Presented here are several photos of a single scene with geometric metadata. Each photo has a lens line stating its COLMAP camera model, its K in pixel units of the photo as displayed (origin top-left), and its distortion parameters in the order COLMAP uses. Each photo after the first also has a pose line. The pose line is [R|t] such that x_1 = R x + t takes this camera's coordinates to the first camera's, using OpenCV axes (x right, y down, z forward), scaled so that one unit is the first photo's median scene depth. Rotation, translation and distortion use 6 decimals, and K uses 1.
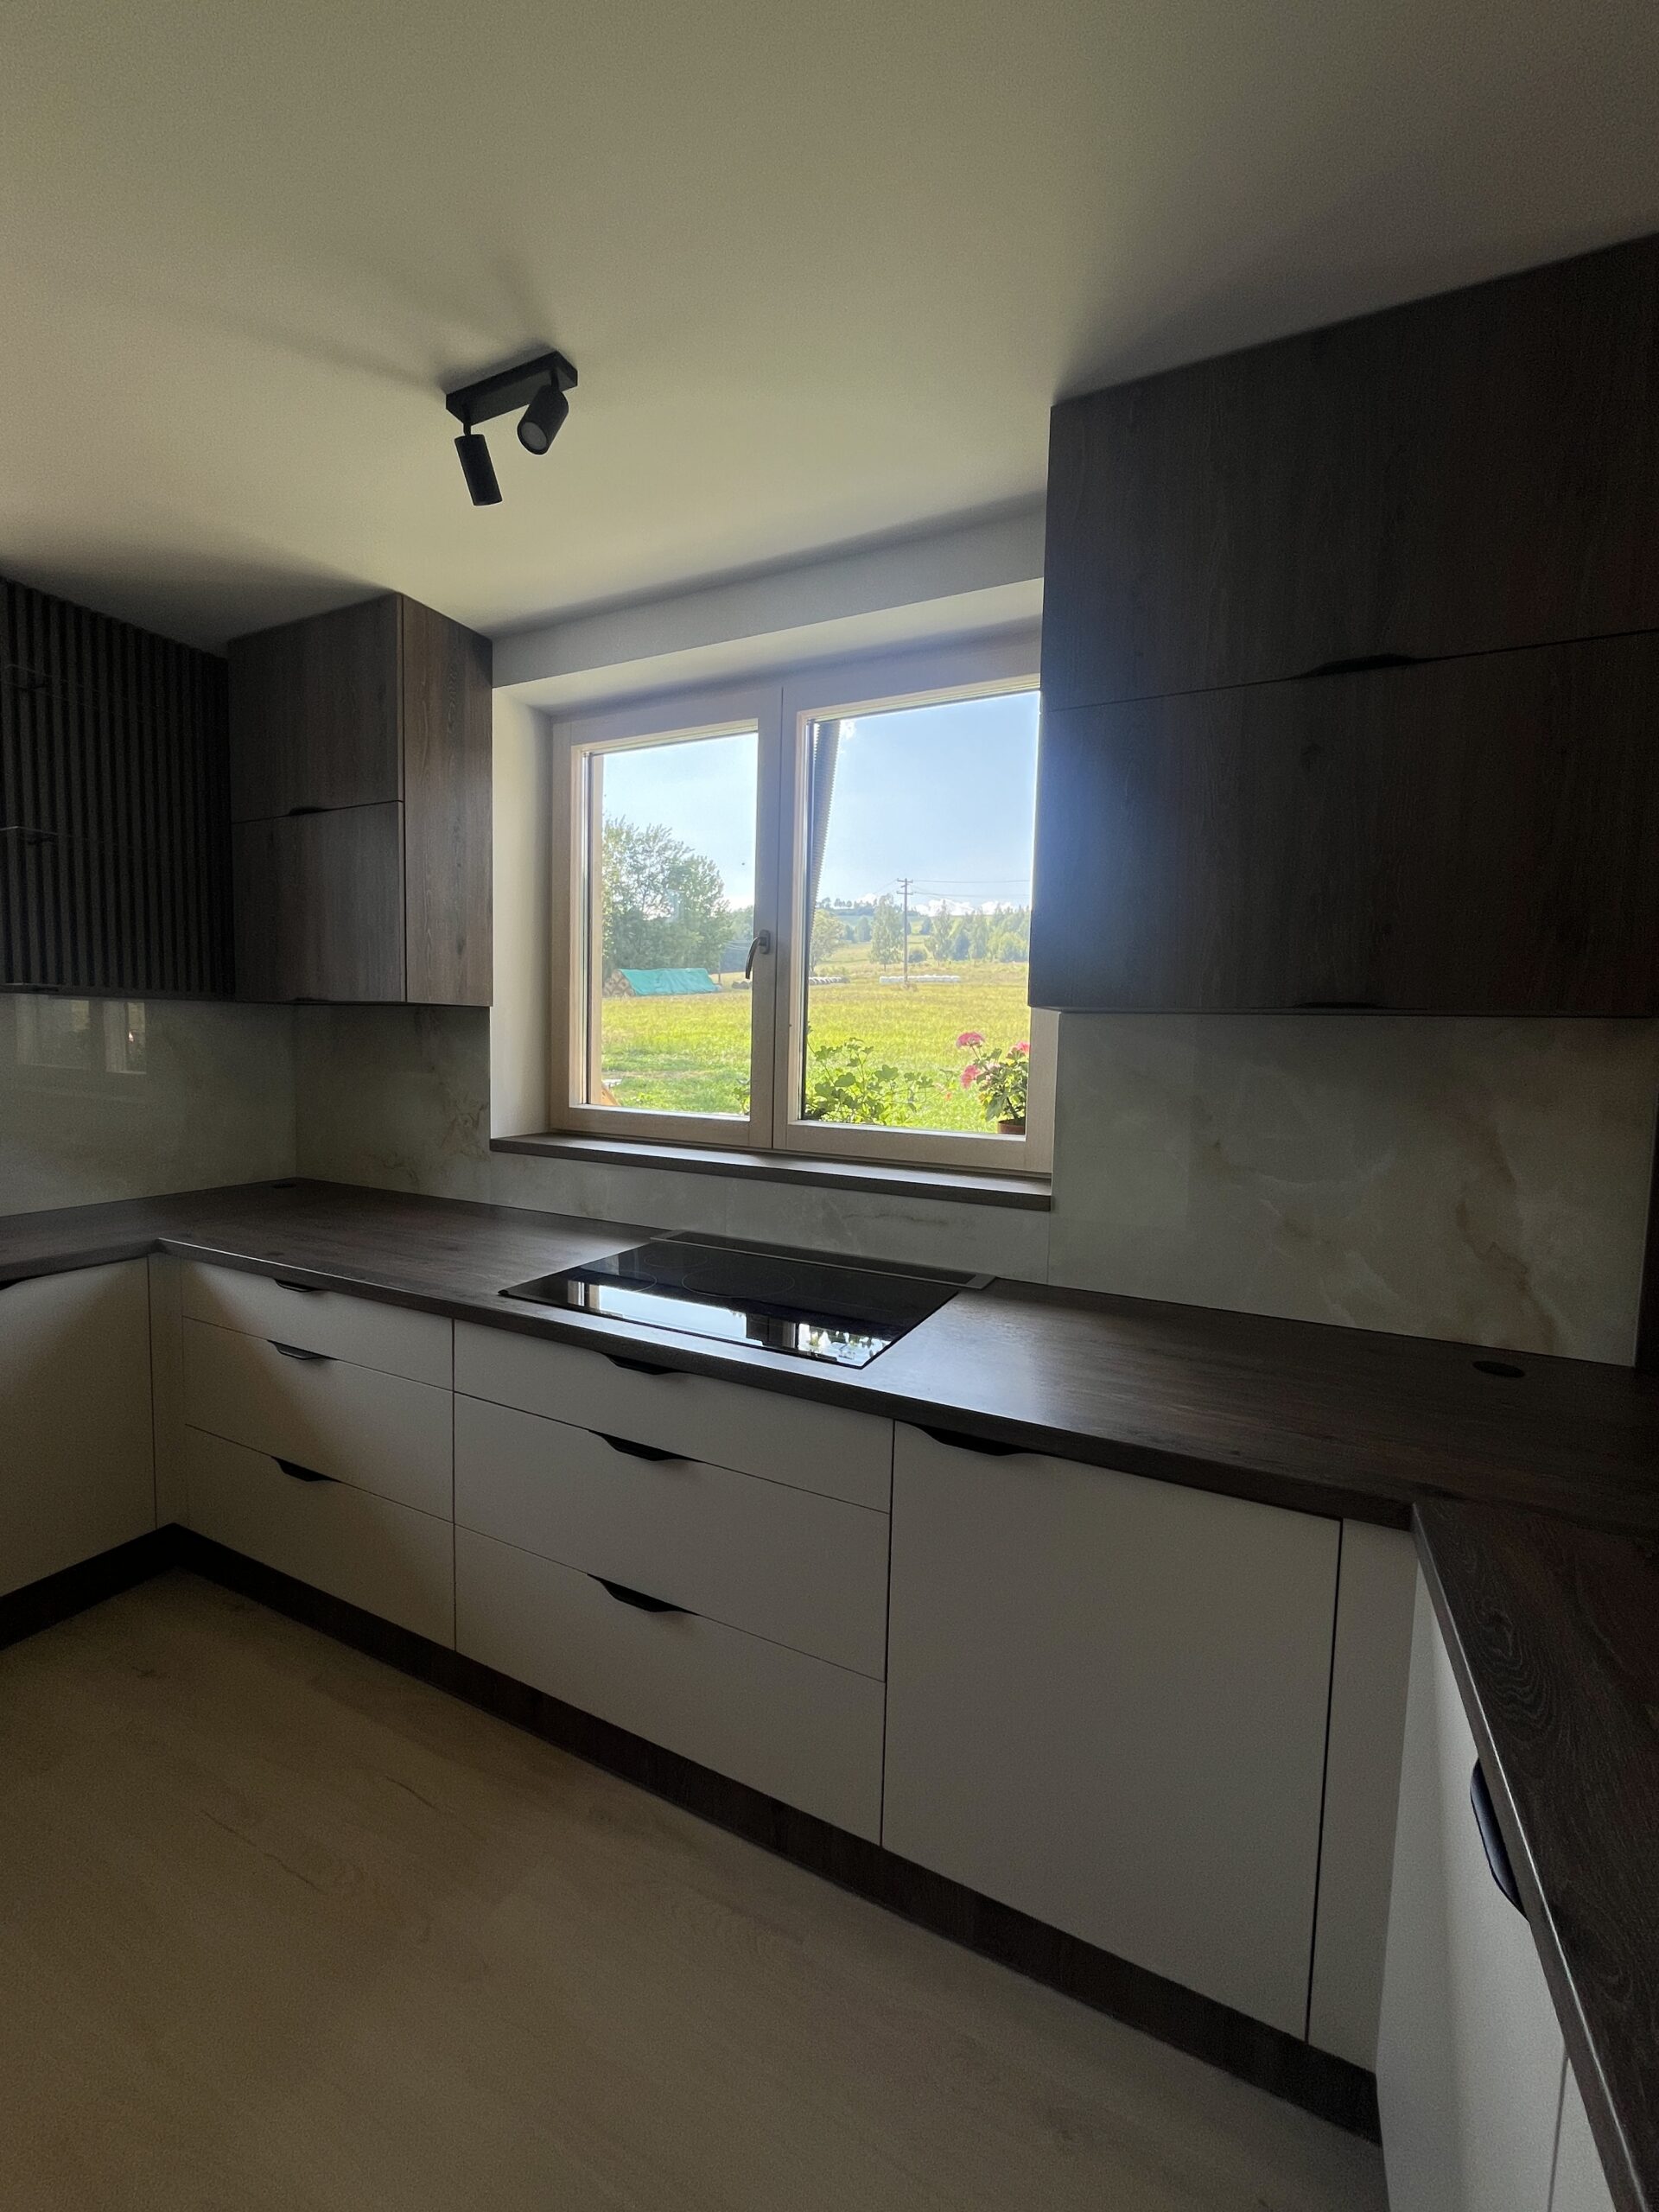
lens RADIAL K [[901.9, 0, 822.5], [0, 901.9, 1098.0], [0, 0, 1]] dist [-0.001327, -0.000251]
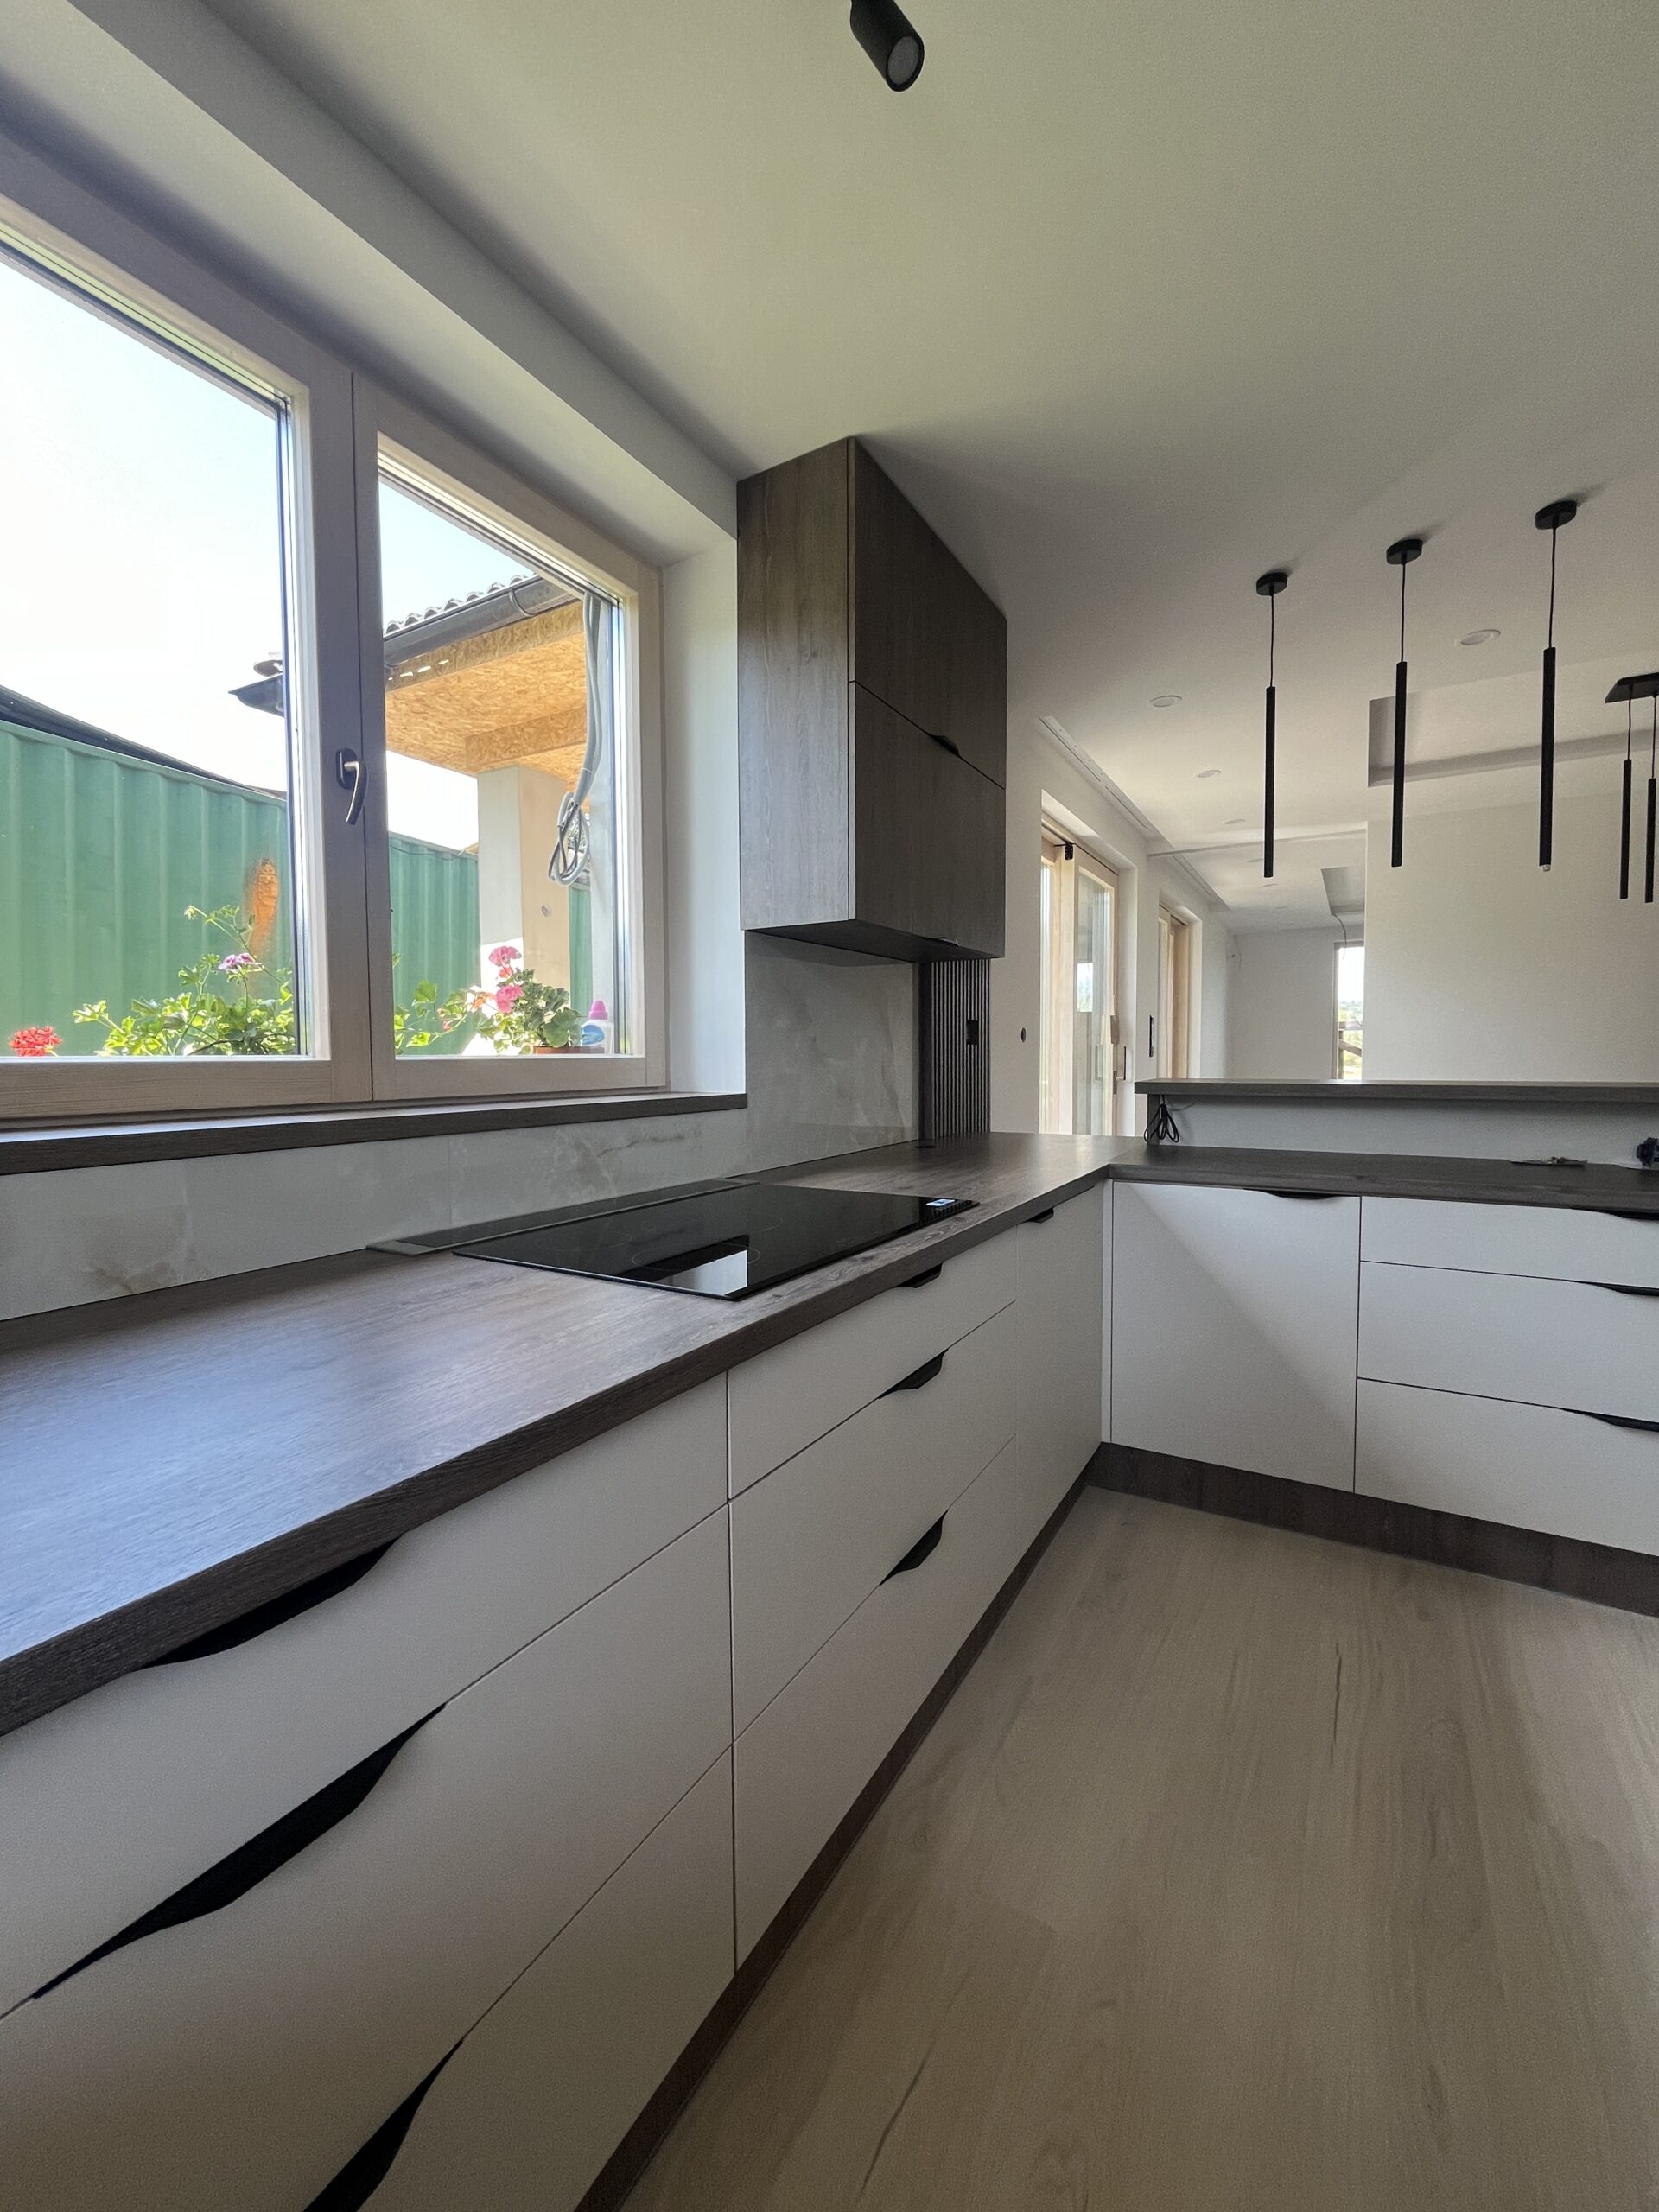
lens RADIAL K [[902.6, 0, 824.1], [0, 902.6, 1094.5], [0, 0, 1]] dist [-0.000439, -0.000131]
pose [[0.078824, -0.069445, 0.994467, -0.691143], [0.077296, 0.994993, 0.063355, 0.037114], [-0.993887, 0.071875, 0.083797, 0.650963]]
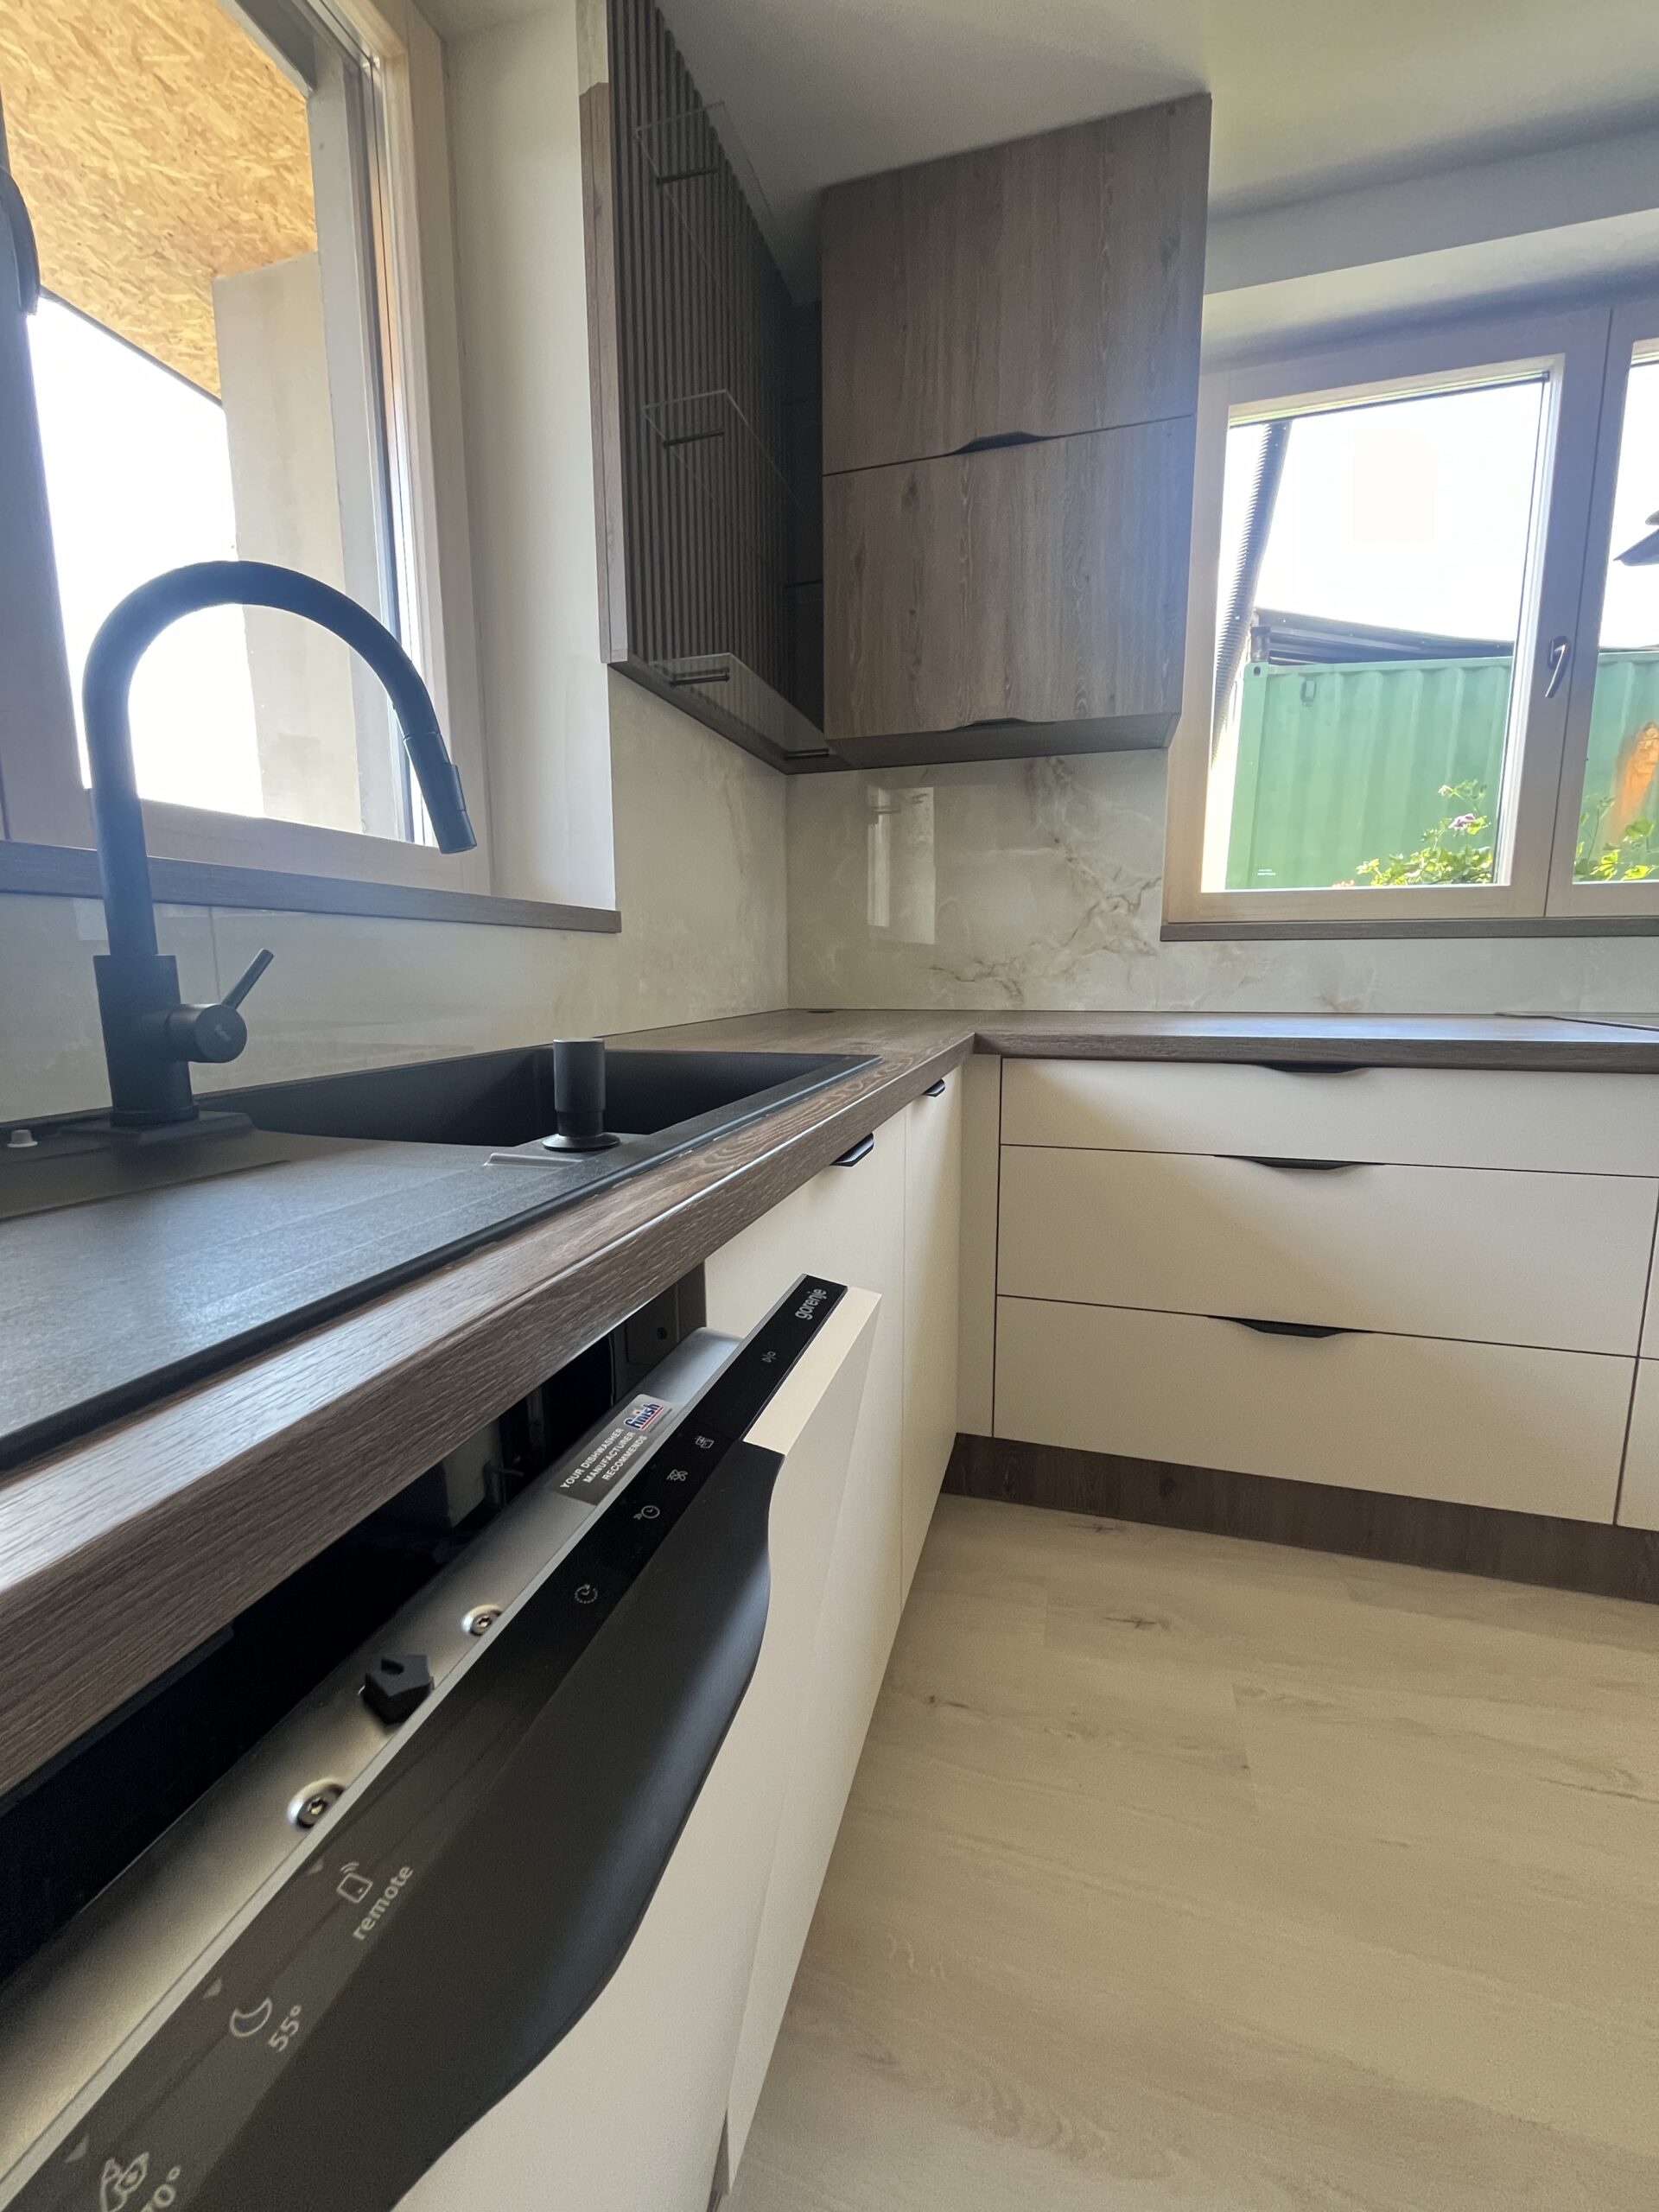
lens RADIAL K [[902.6, 0, 824.1], [0, 902.6, 1094.5], [0, 0, 1]] dist [-0.000439, -0.000131]
pose [[0.983600, -0.053120, 0.172362, -0.884072], [0.039672, 0.995961, 0.080552, 0.129081], [-0.175944, -0.072393, 0.981735, 0.306711]]
